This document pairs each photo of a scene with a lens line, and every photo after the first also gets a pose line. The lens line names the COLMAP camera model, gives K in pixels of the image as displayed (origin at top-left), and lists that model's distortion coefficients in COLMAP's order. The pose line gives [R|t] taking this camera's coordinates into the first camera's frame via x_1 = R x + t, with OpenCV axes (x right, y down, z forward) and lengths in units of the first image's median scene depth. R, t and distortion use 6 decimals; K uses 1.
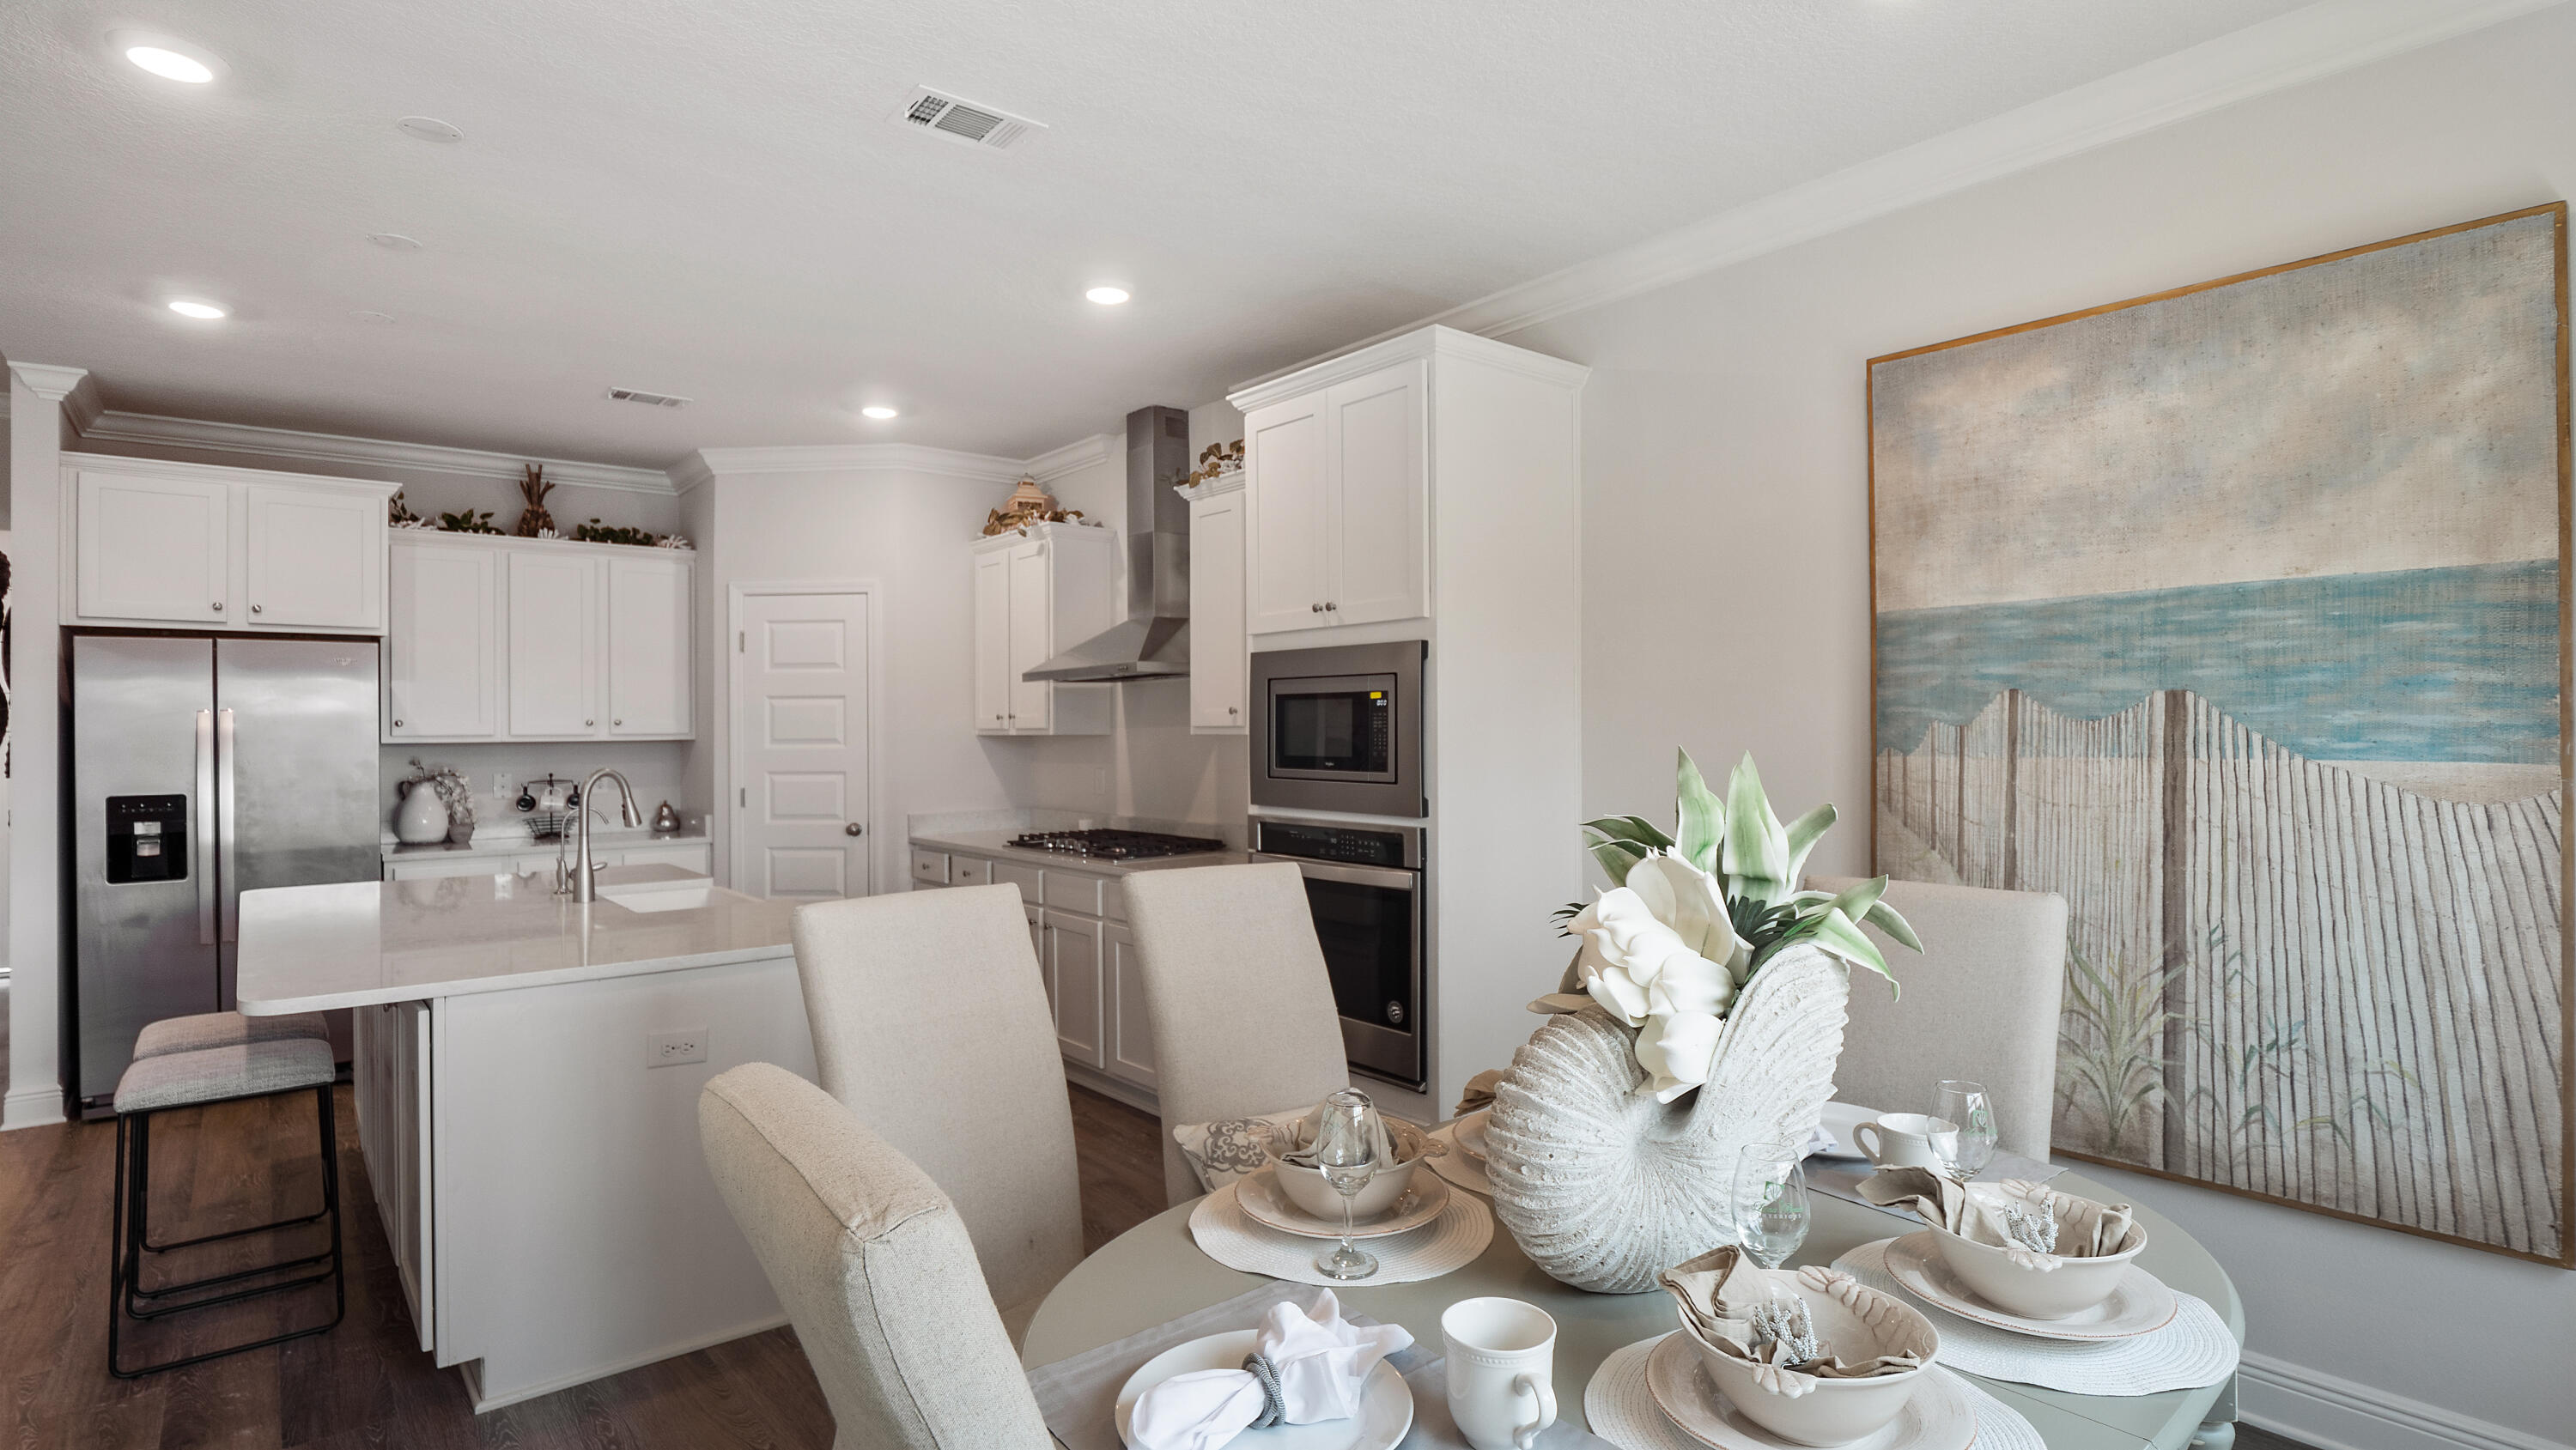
lens RADIAL K [[1252.4, 0, 1298.7], [0, 1252.4, 720.7], [0, 0, 1]] dist [-0.001339, -0.011732]
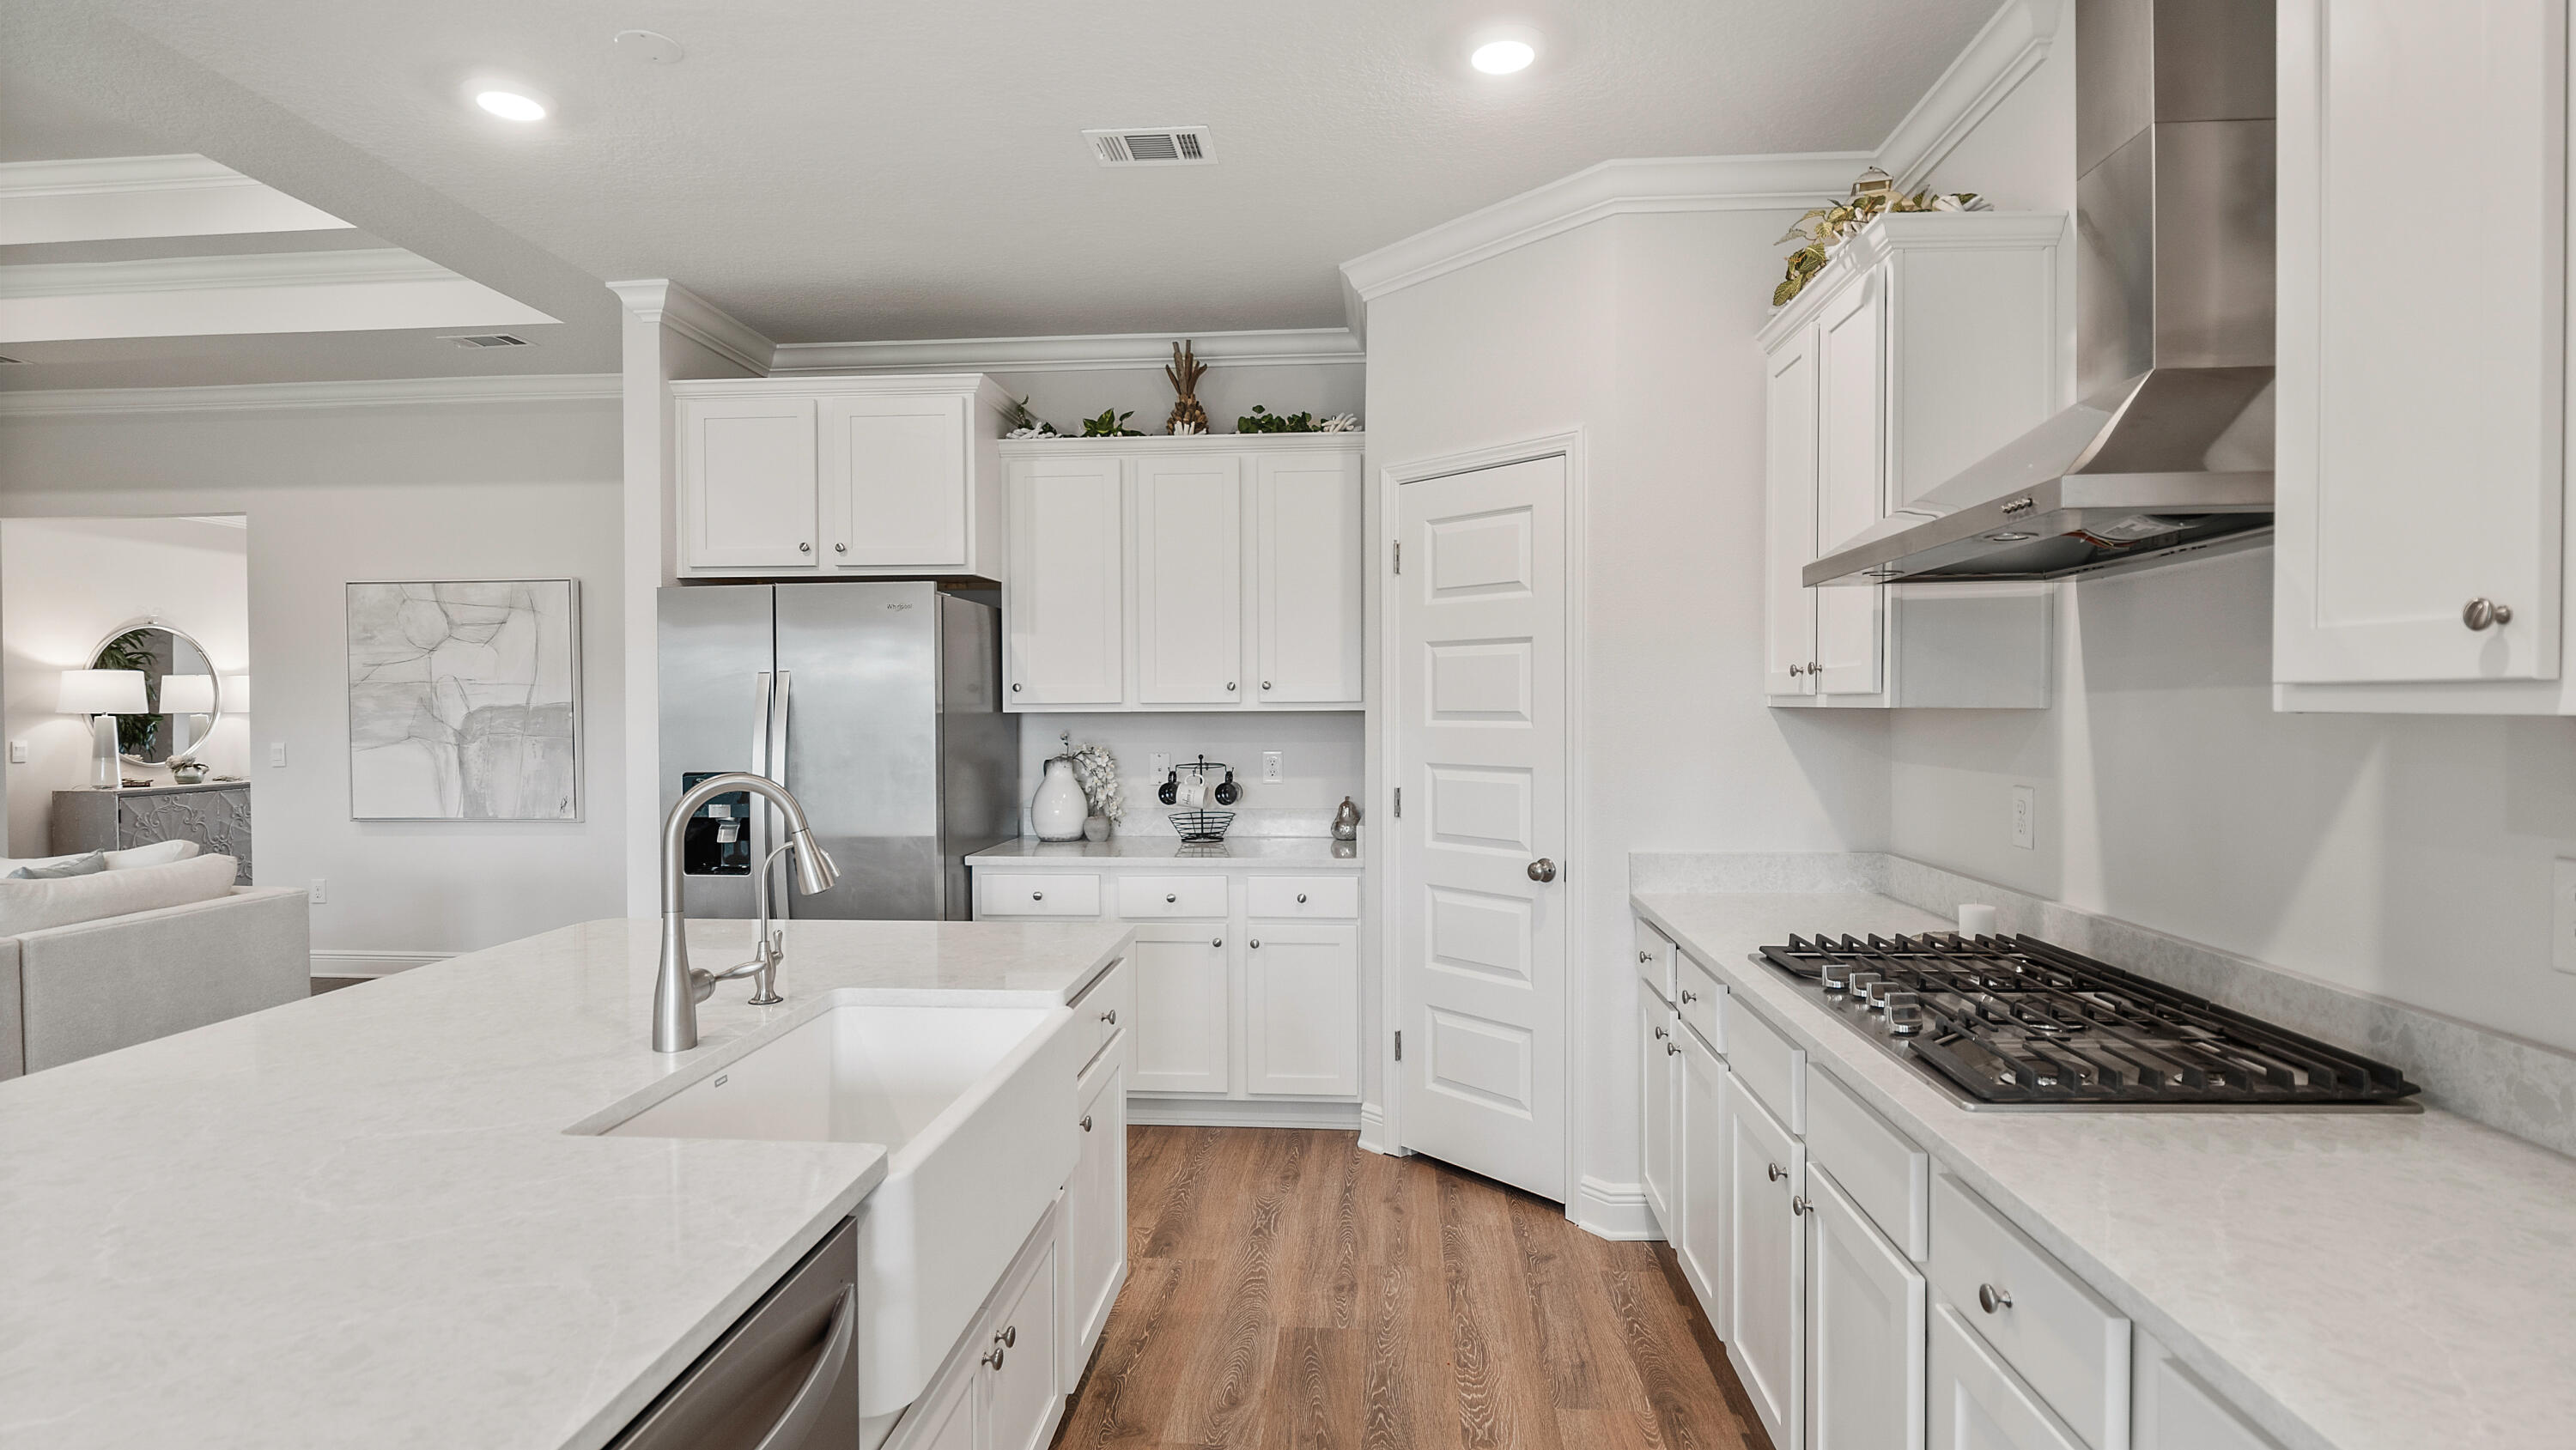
lens RADIAL K [[1252.4, 0, 1298.7], [0, 1252.4, 720.7], [0, 0, 1]] dist [-0.001339, -0.011732]
pose [[0.717571, 0.014349, -0.696337, -0.047803], [0.003219, 0.999709, 0.023918, 0.005364], [0.696477, -0.019404, 0.717316, 0.645294]]
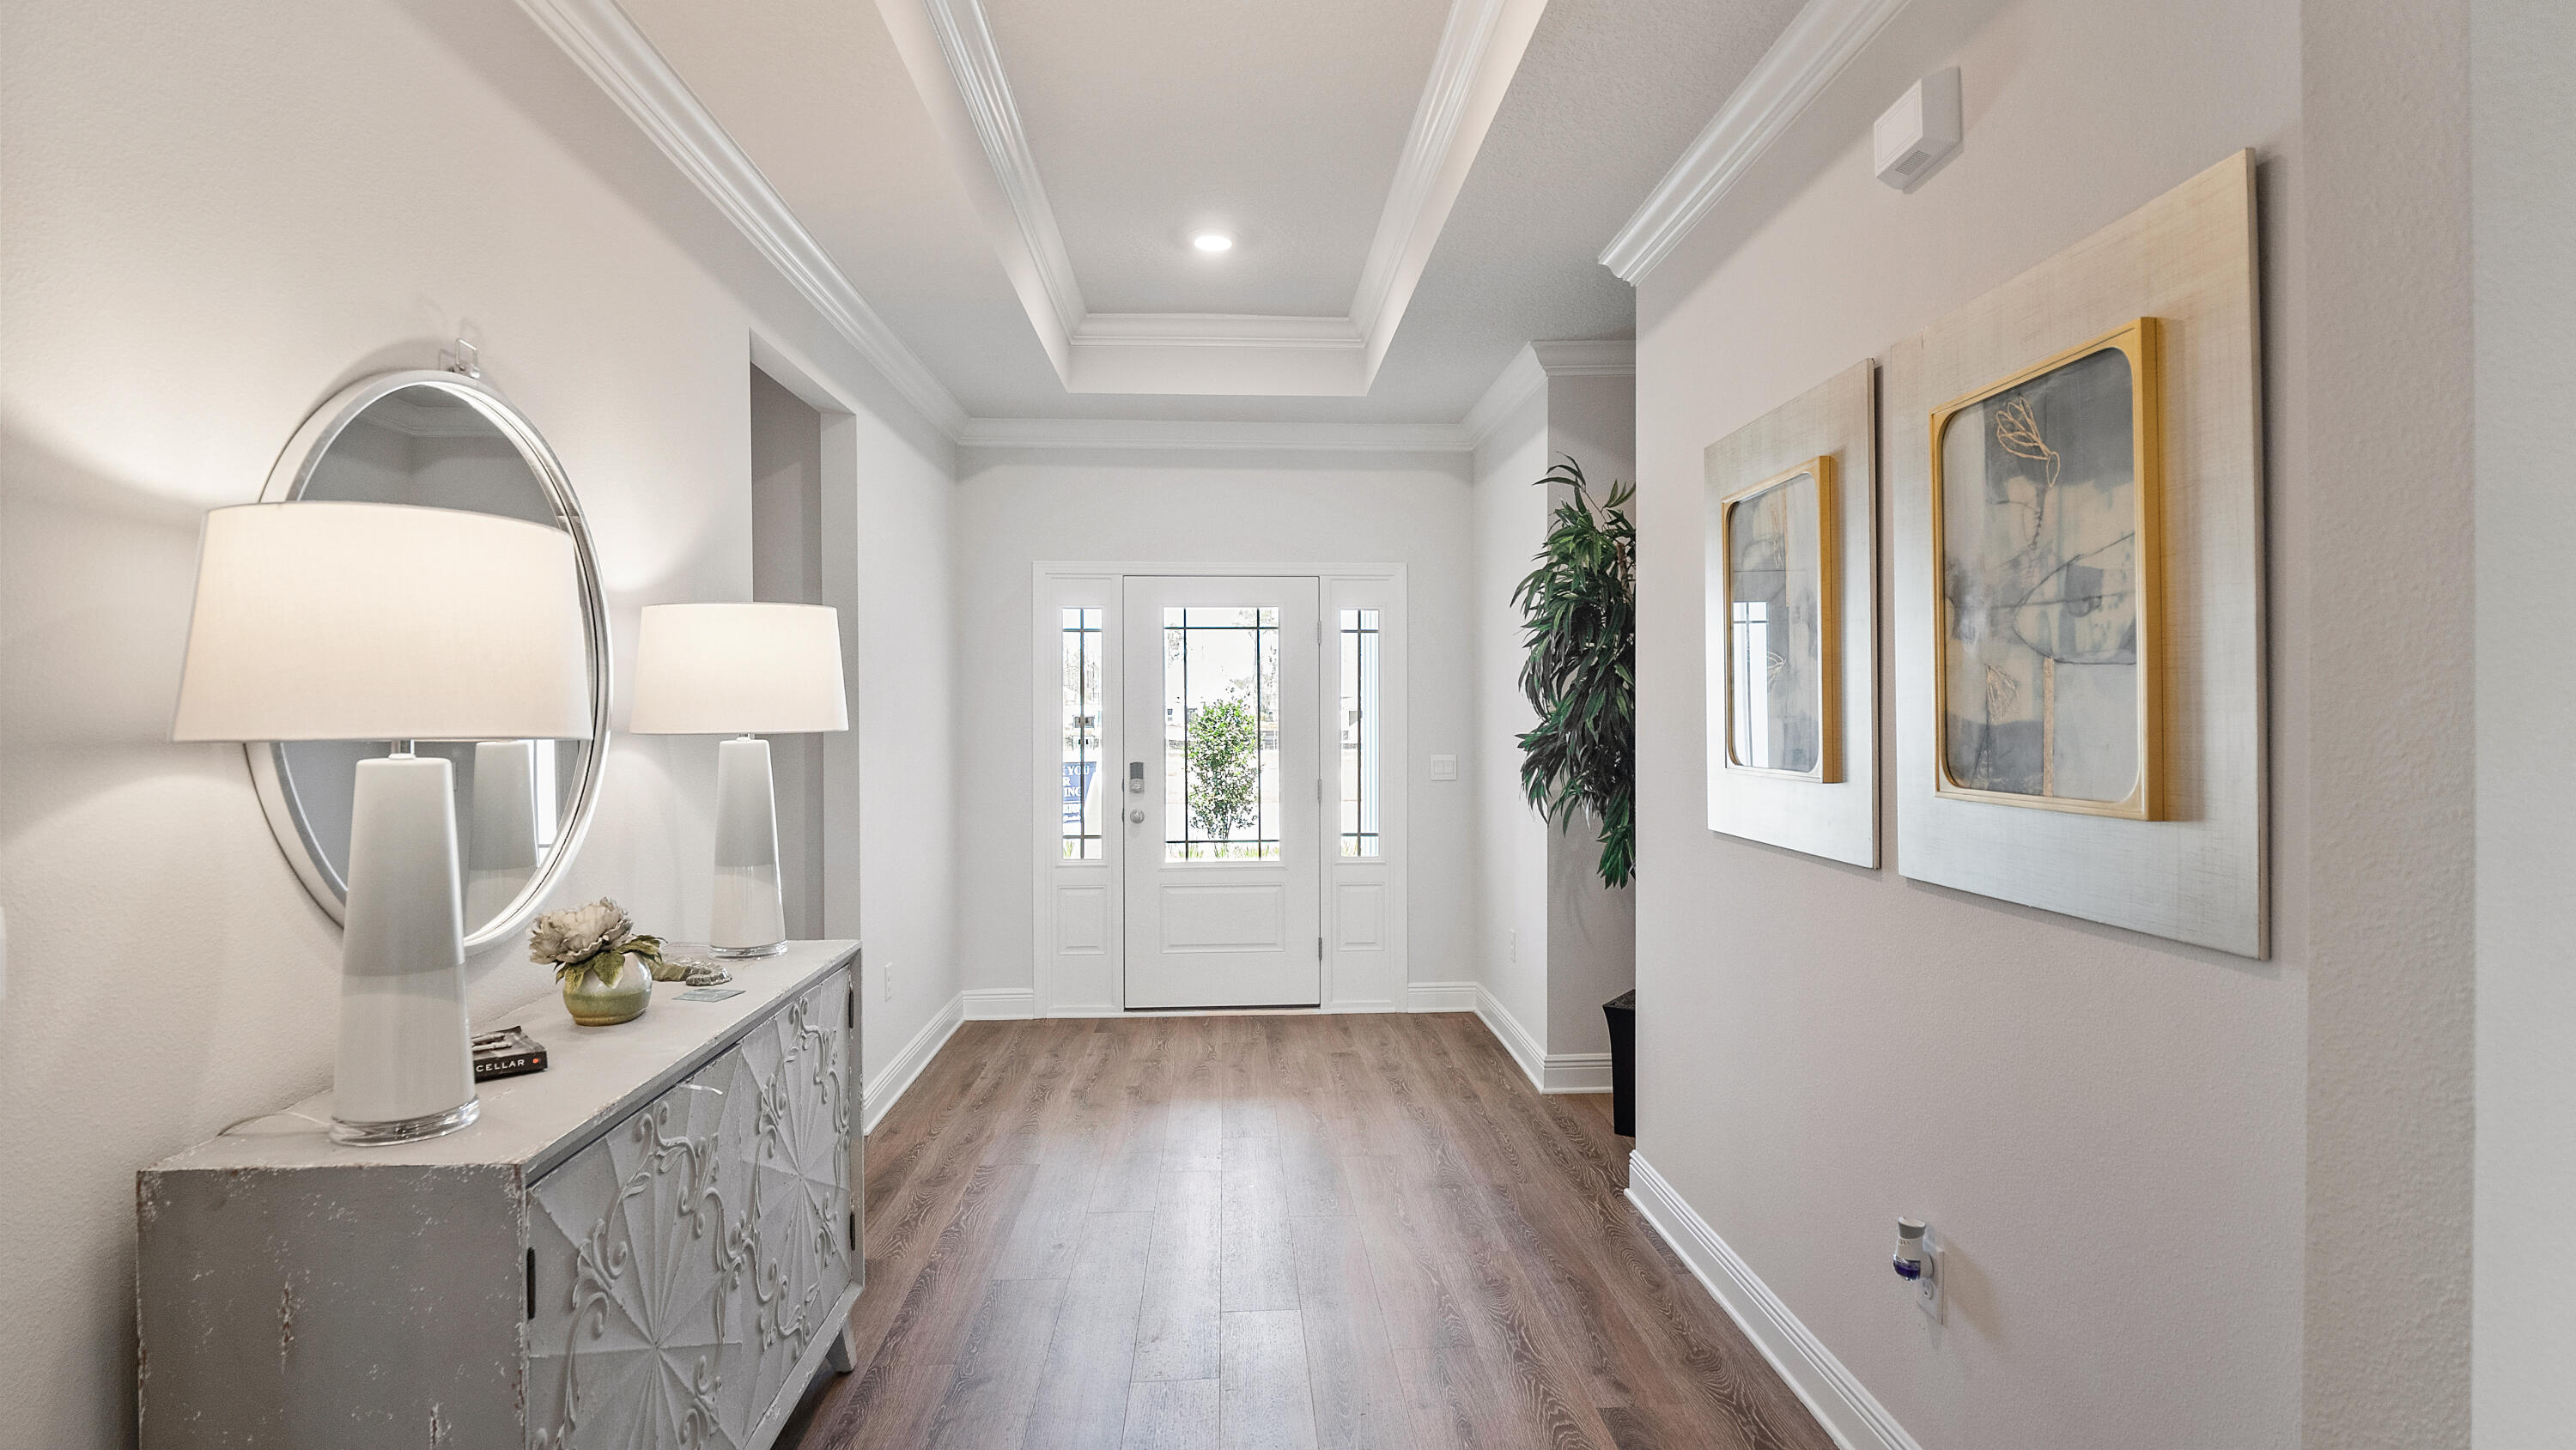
lens RADIAL K [[1252.4, 0, 1298.7], [0, 1252.4, 720.7], [0, 0, 1]] dist [-0.001339, -0.011732]
pose [[0.802456, 0.006937, -0.596671, -1.853658], [0.000868, 0.999918, 0.012794, 0.020243], [0.596711, -0.010784, 0.802384, 0.608636]]
